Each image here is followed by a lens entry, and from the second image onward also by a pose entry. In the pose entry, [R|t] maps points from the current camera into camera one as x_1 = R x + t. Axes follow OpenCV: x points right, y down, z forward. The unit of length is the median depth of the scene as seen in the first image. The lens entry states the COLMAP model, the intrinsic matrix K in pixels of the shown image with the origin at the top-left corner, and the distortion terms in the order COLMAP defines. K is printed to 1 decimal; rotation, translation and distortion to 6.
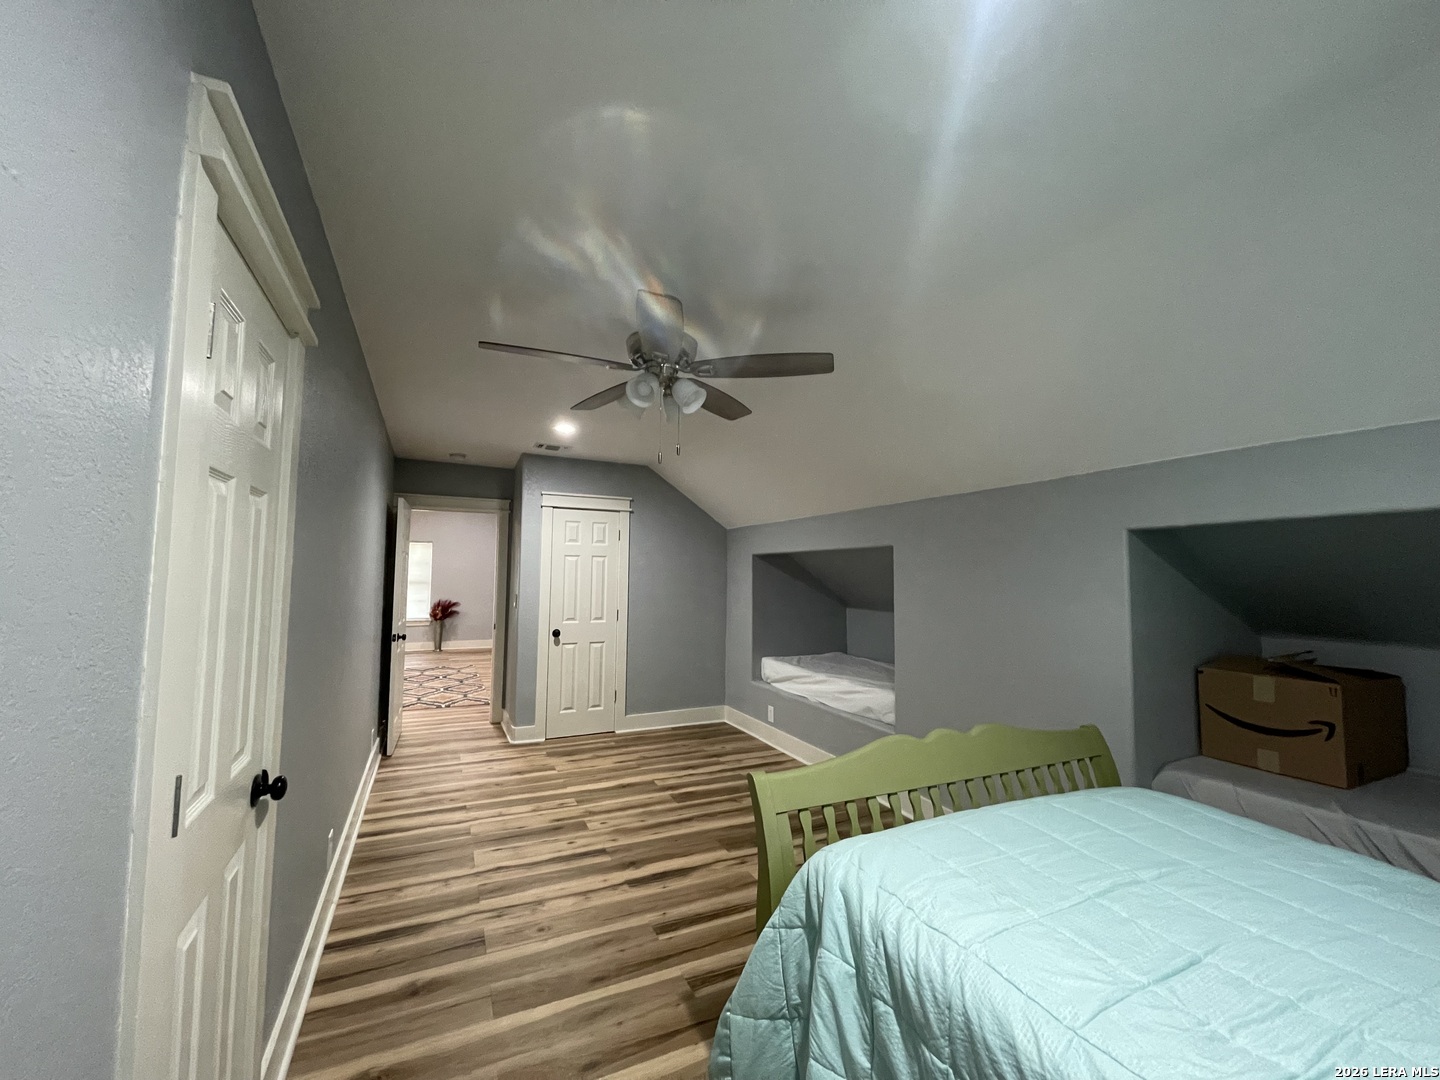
lens RADIAL K [[576.7, 0, 713.5], [0, 576.7, 541.3], [0, 0, 1]] dist [-0.003468, -0.000415]
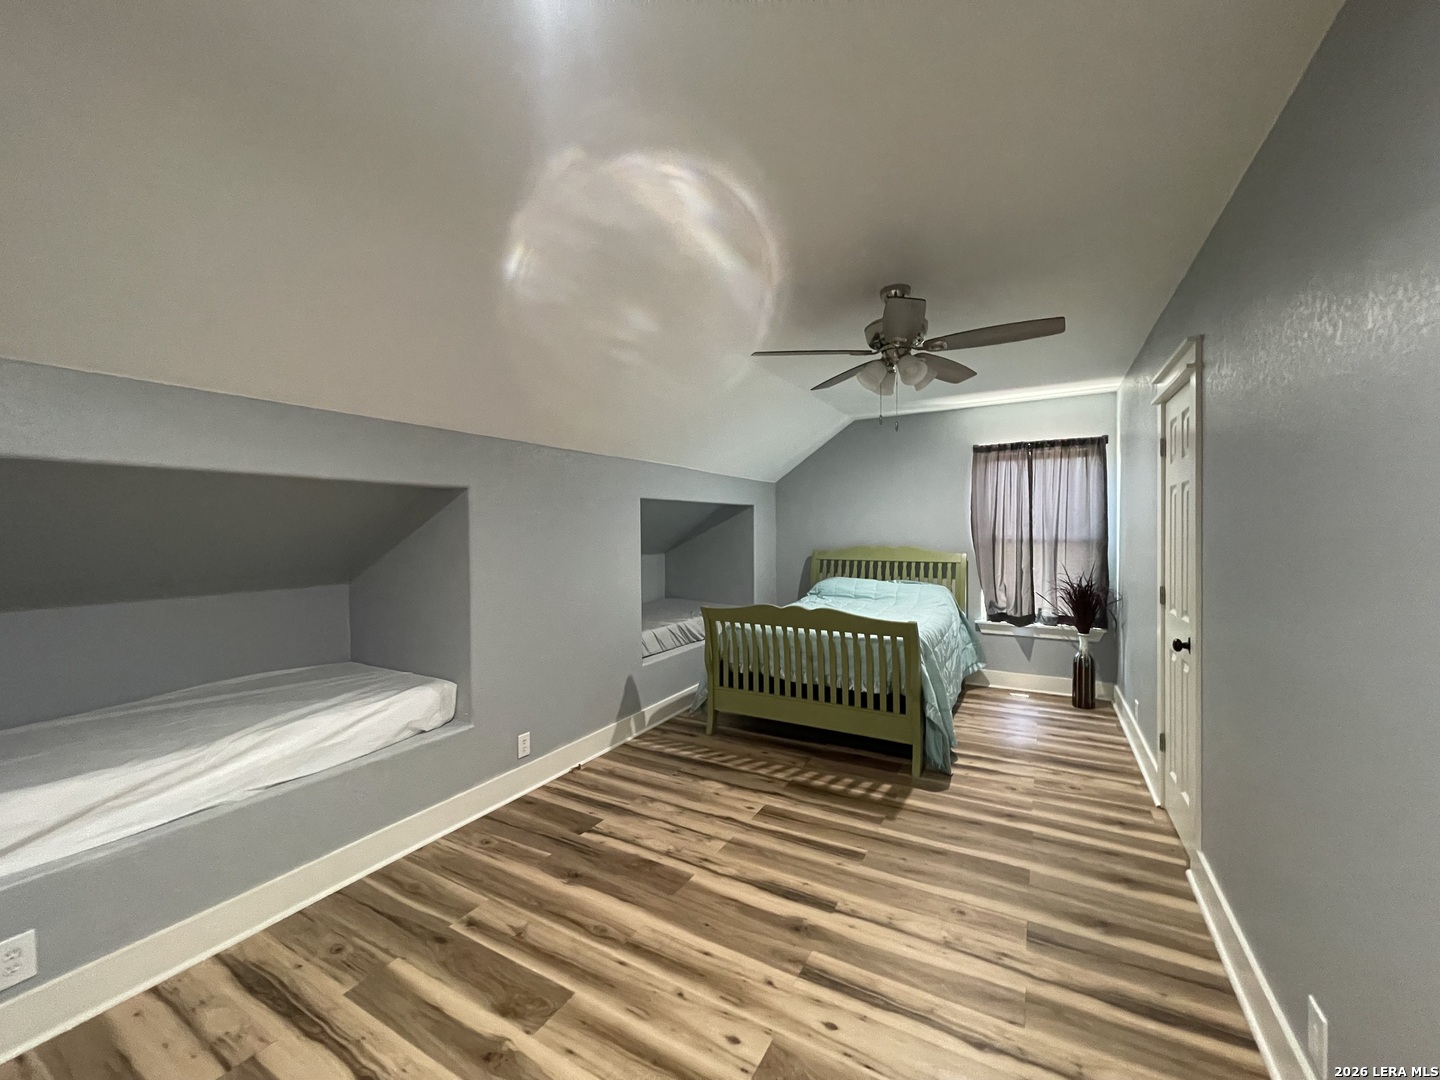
lens RADIAL K [[576.7, 0, 713.5], [0, 576.7, 541.3], [0, 0, 1]] dist [-0.003468, -0.000415]
pose [[-0.569567, -0.021489, 0.821664, -0.725041], [-0.045846, 0.998932, -0.005655, 0.096724], [-0.820665, -0.040891, -0.569944, 1.665964]]
